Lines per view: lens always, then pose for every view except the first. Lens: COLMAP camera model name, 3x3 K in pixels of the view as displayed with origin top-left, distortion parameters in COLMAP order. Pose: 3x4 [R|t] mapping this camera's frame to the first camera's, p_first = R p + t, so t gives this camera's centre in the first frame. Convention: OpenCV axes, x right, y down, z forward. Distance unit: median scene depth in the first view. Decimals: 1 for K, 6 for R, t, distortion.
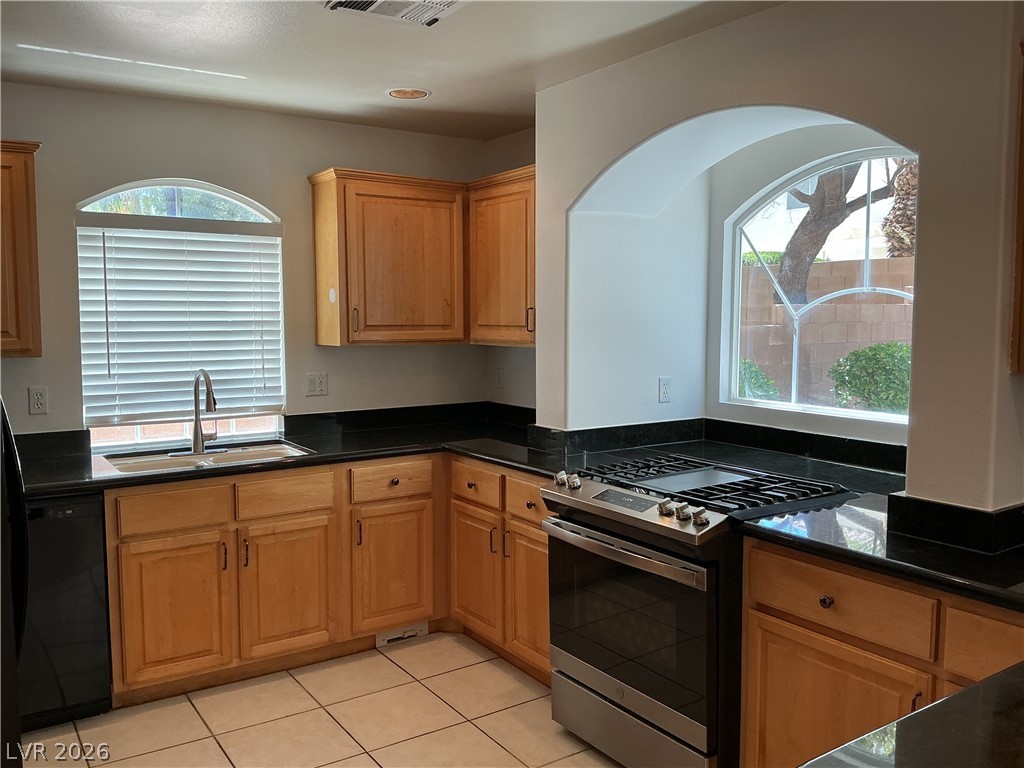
lens RADIAL K [[848.3, 0, 513.0], [0, 848.3, 380.5], [0, 0, 1]] dist [0.023952, -0.051211]
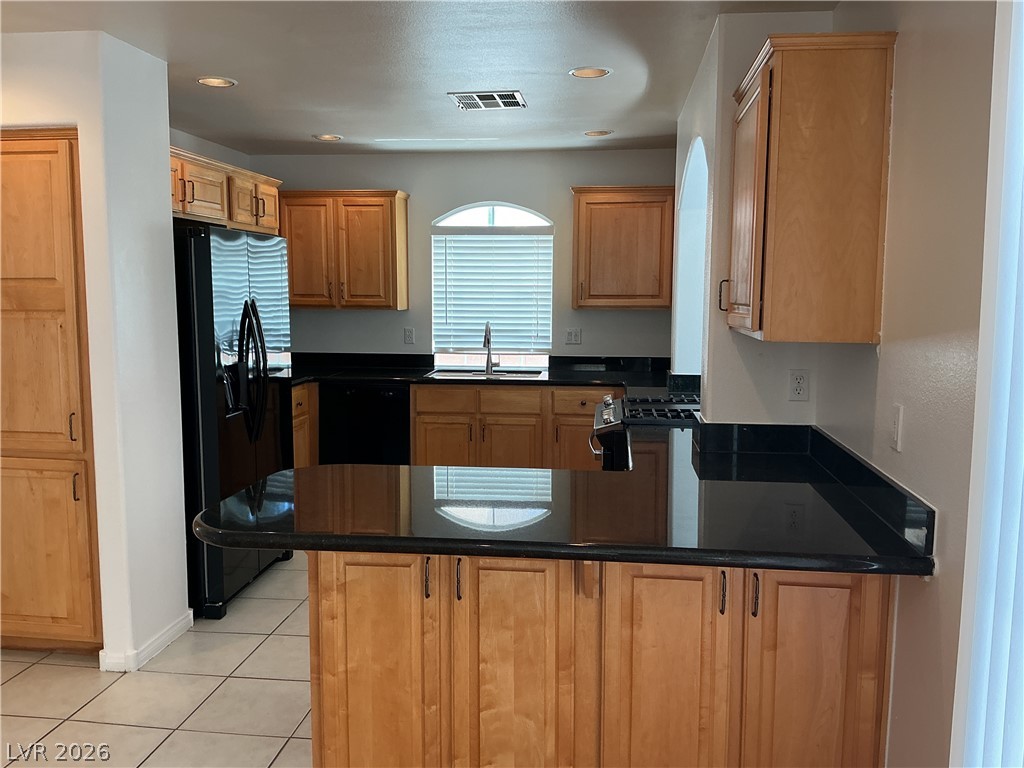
lens RADIAL K [[848.3, 0, 510.8], [0, 848.3, 386.6], [0, 0, 1]] dist [0.023952, -0.051211]
pose [[0.749651, 0.080783, -0.656884, 0.718677], [-0.057801, 0.996722, 0.056612, 0.016243], [0.659304, -0.004471, 0.751863, -0.173933]]
